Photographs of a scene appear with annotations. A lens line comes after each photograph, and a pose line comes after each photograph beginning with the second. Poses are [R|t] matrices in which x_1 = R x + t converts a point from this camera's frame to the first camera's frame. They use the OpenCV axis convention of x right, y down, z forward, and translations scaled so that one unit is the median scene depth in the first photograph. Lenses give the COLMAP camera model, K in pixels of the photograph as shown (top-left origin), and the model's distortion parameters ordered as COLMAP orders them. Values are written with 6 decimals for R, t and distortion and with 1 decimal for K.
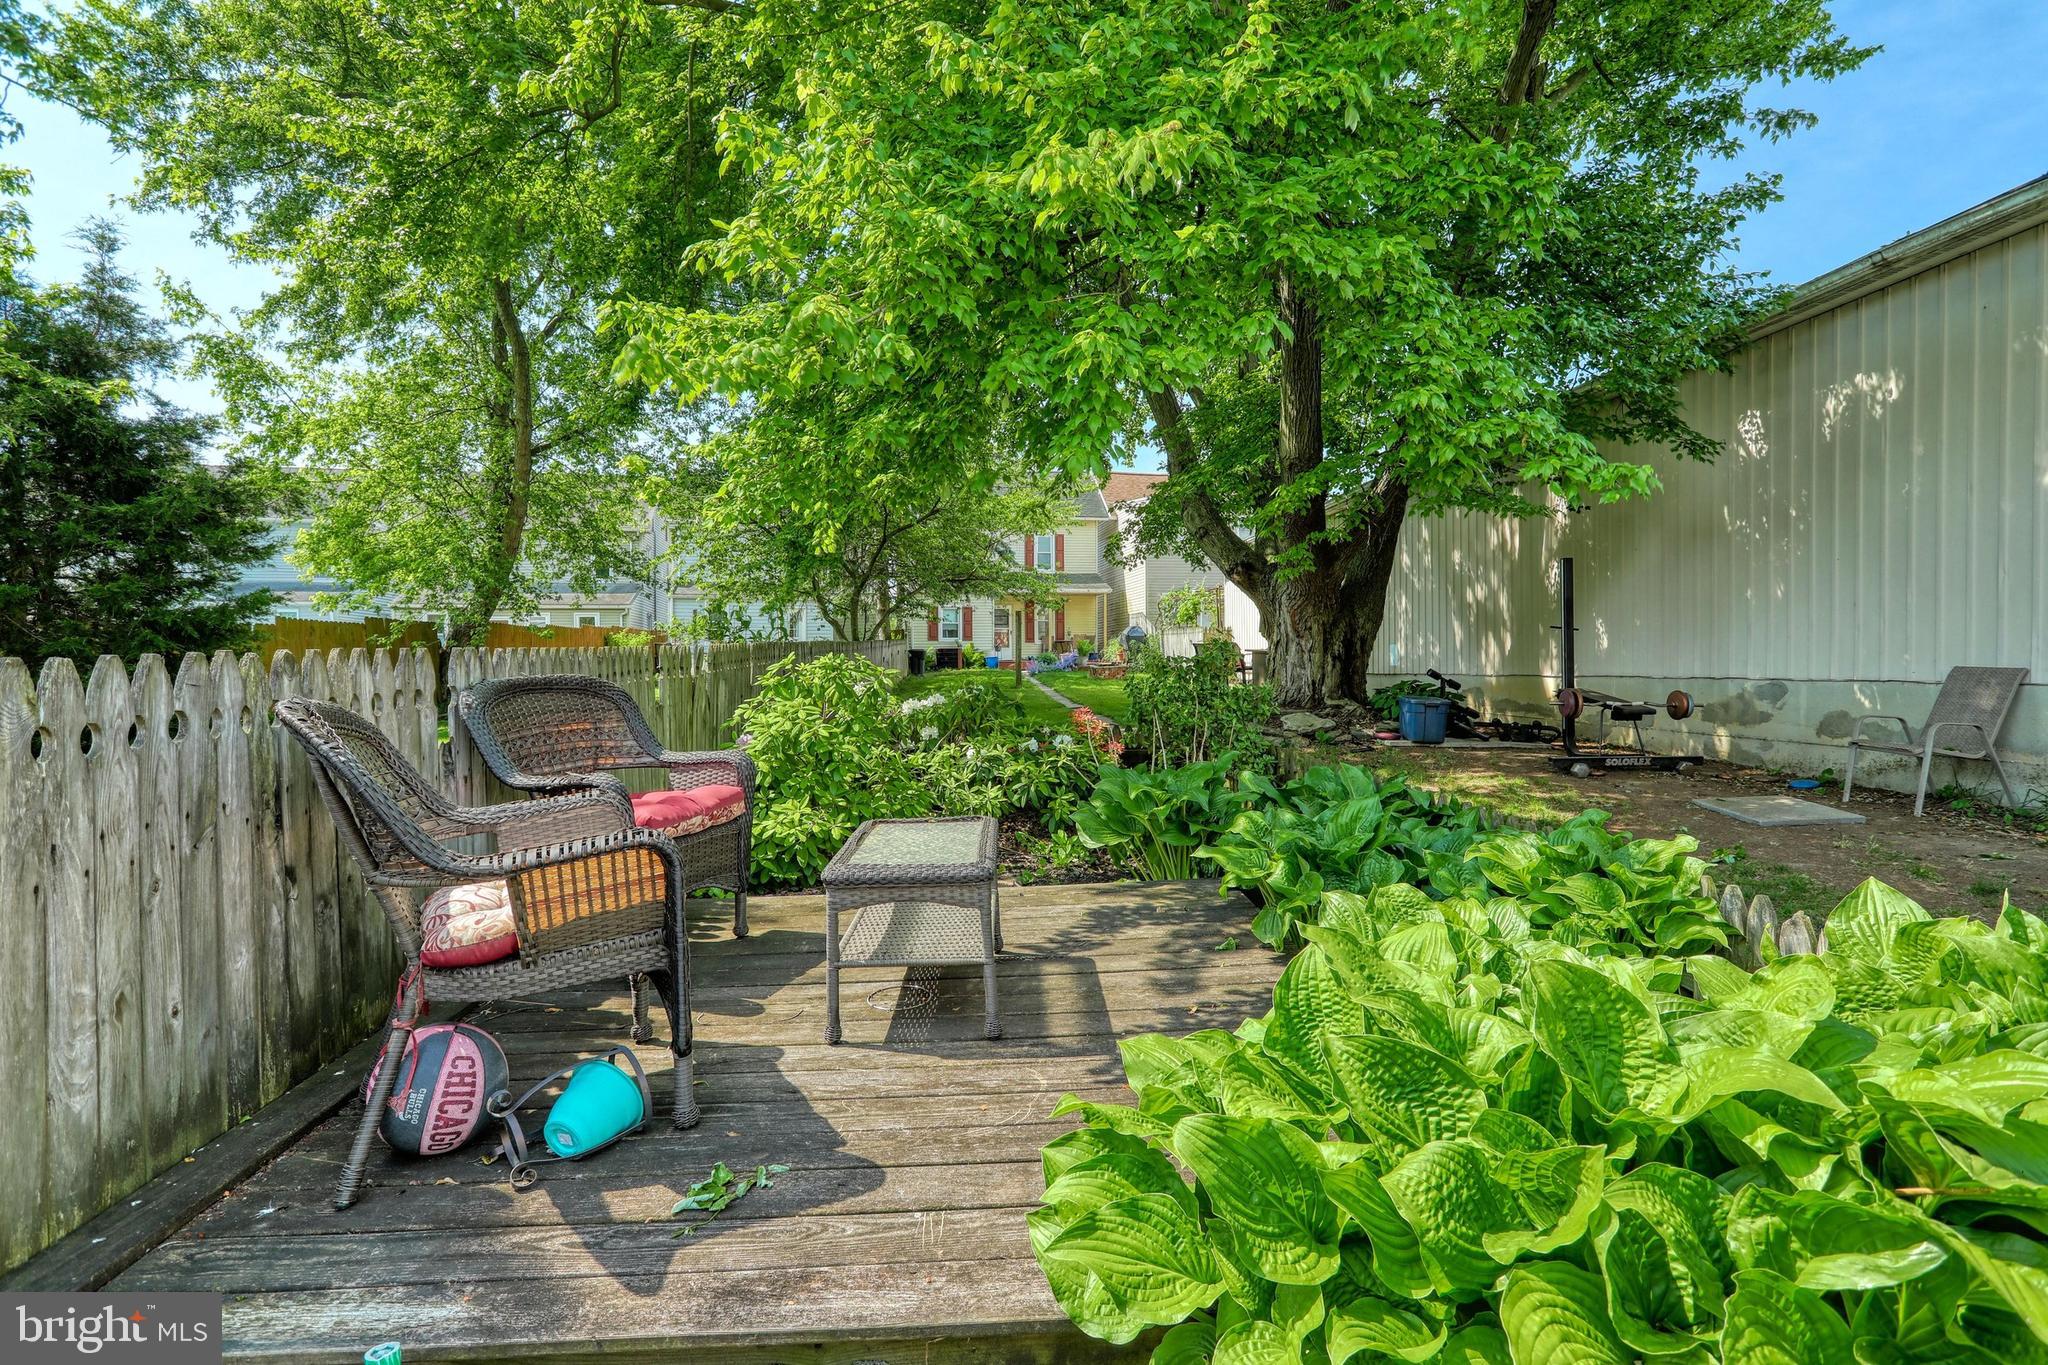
lens RADIAL K [[987.9, 0, 1019.0], [0, 987.9, 685.3], [0, 0, 1]] dist [-0.003104, 0.002451]
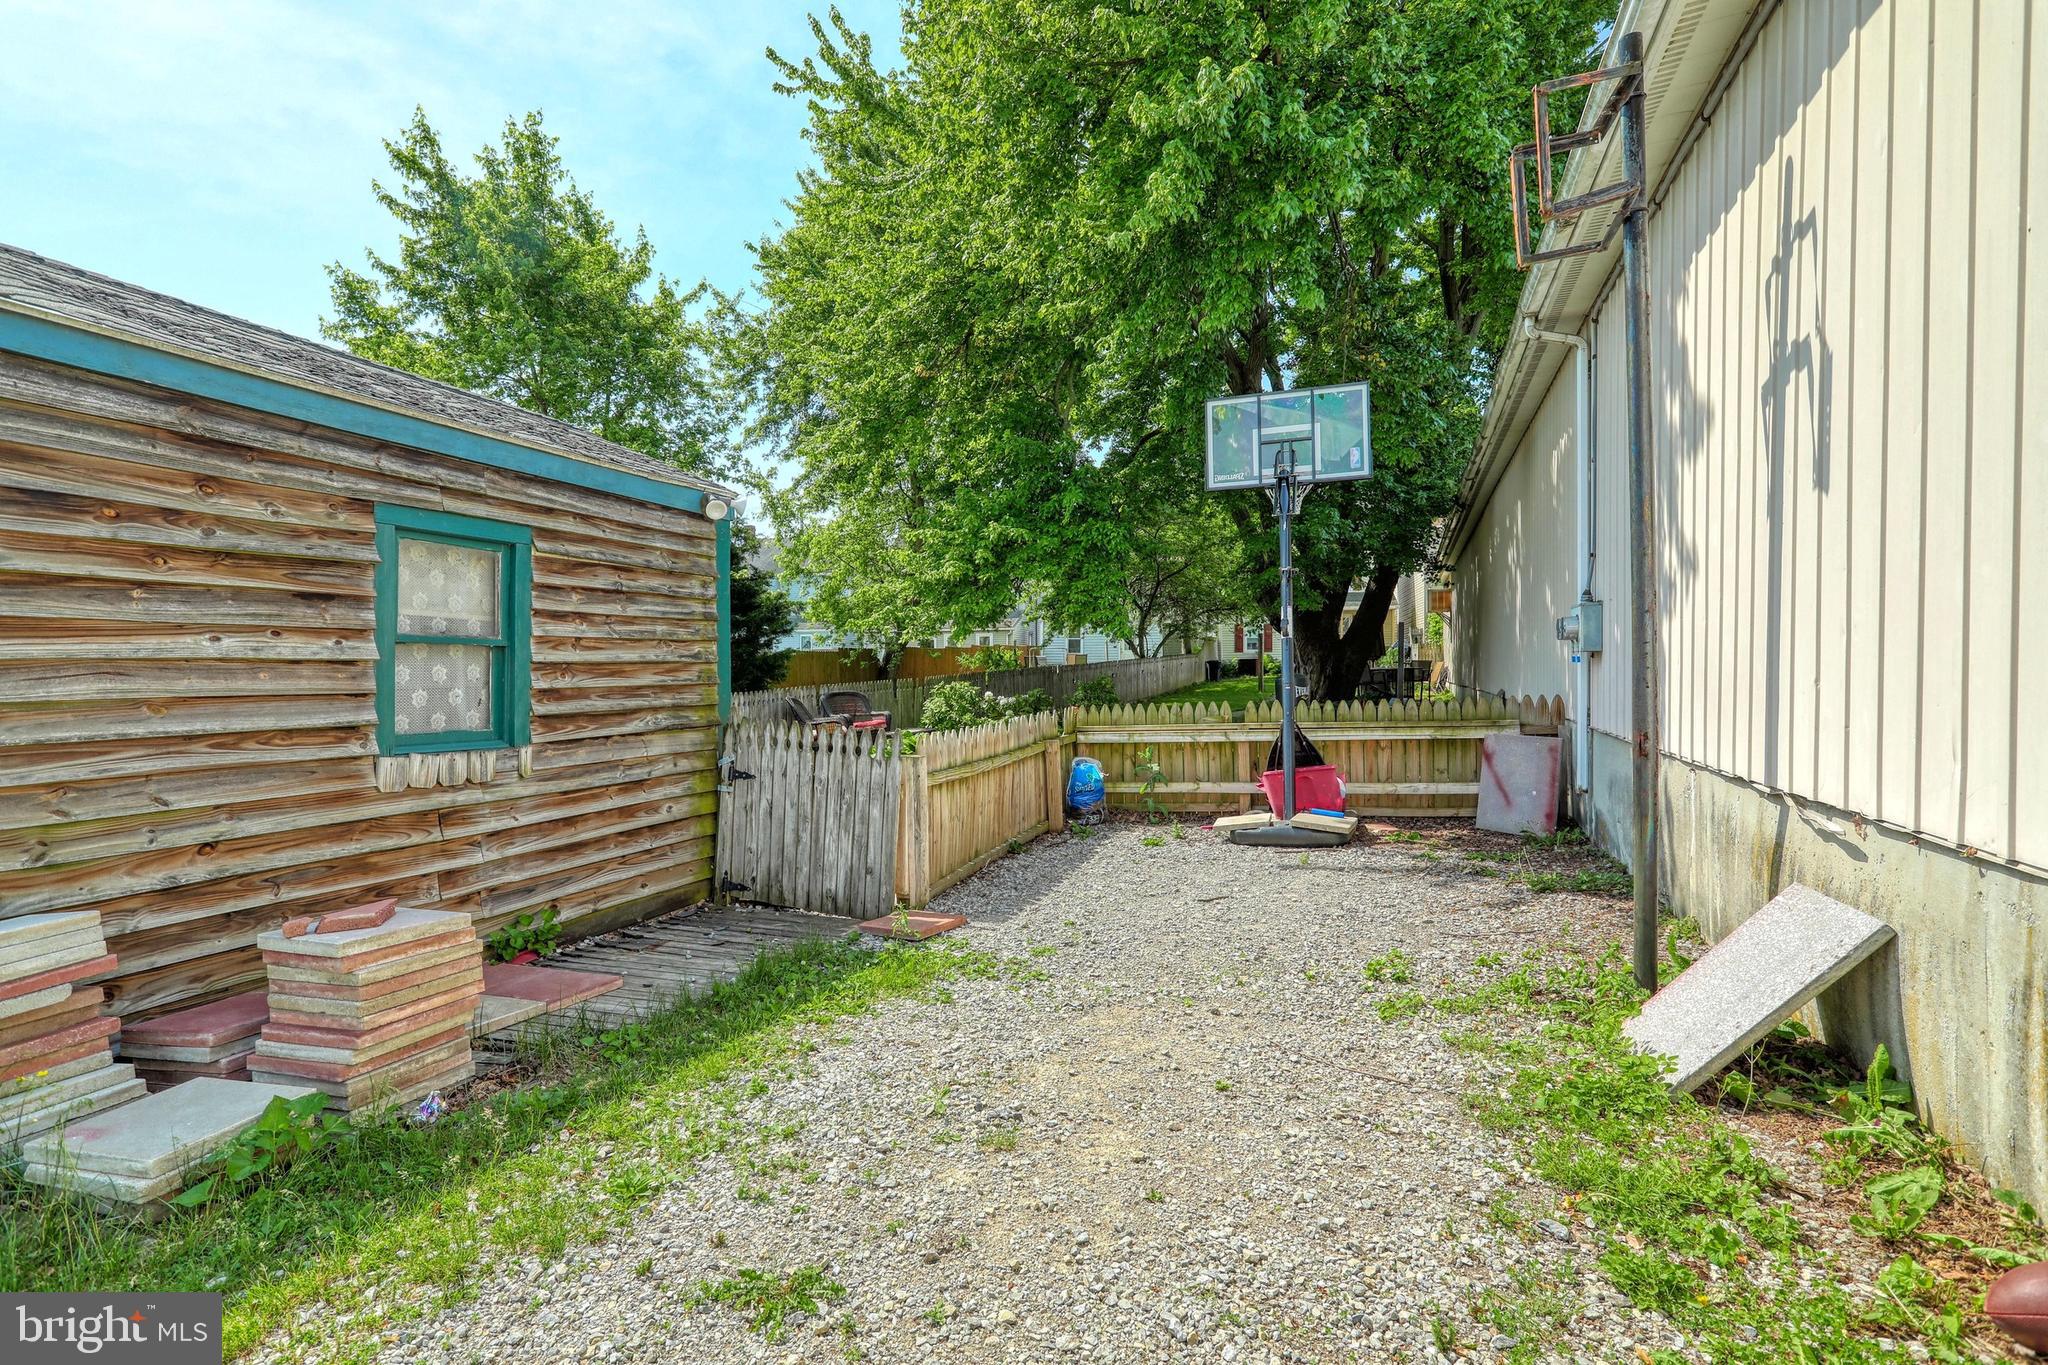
lens RADIAL K [[987.9, 0, 1024.1], [0, 987.9, 680.2], [0, 0, 1]] dist [-0.003104, 0.002451]
pose [[0.911030, 0.009414, -0.412232, 0.196643], [-0.011097, 0.999937, -0.001690, -0.006323], [0.412190, 0.006114, 0.911077, -0.250686]]
